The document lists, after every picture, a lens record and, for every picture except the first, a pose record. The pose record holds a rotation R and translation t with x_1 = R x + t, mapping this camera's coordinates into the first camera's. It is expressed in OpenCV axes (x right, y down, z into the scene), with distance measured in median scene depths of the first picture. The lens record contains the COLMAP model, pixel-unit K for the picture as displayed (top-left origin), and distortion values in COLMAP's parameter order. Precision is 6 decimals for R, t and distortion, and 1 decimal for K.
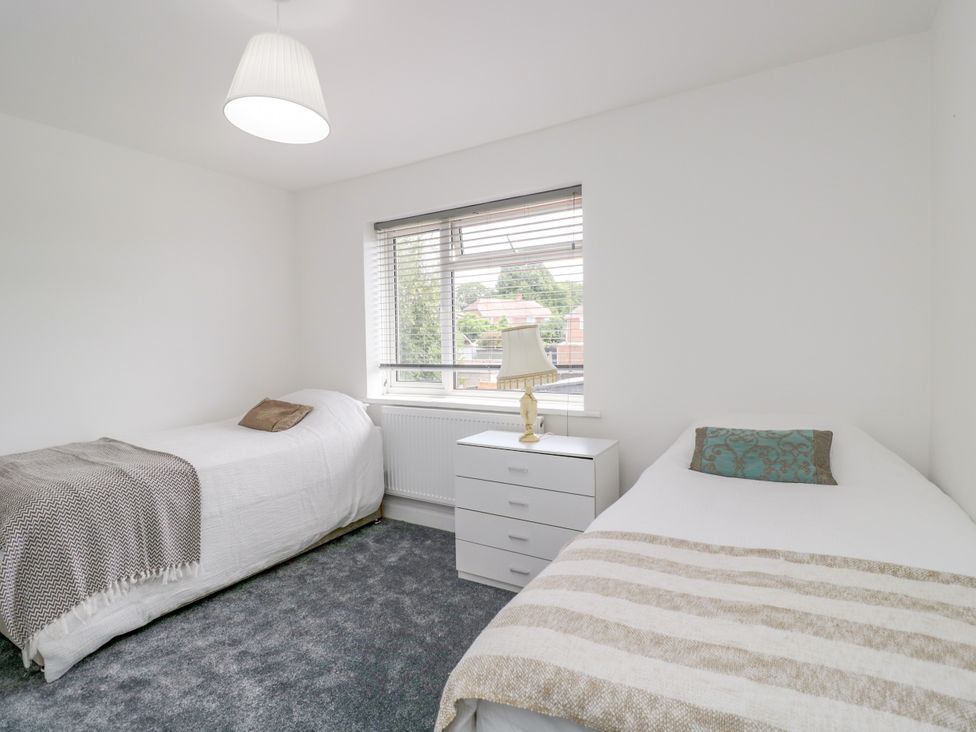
lens RADIAL K [[511.4, 0, 484.1], [0, 511.4, 365.3], [0, 0, 1]] dist [-0.000926, -0.012603]
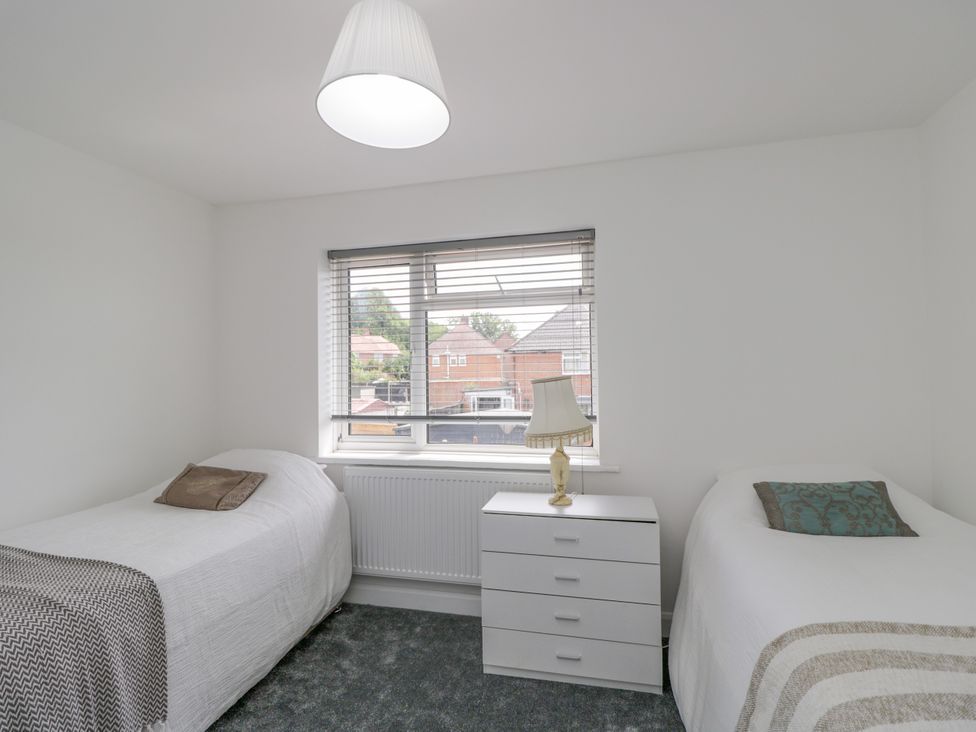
lens RADIAL K [[511.4, 0, 484.1], [0, 511.4, 365.3], [0, 0, 1]] dist [-0.000926, -0.012603]
pose [[0.953512, 0.010323, 0.301178, -0.272346], [0.010739, 0.997614, -0.068192, -0.030900], [-0.301164, 0.068256, 0.951126, 0.142086]]
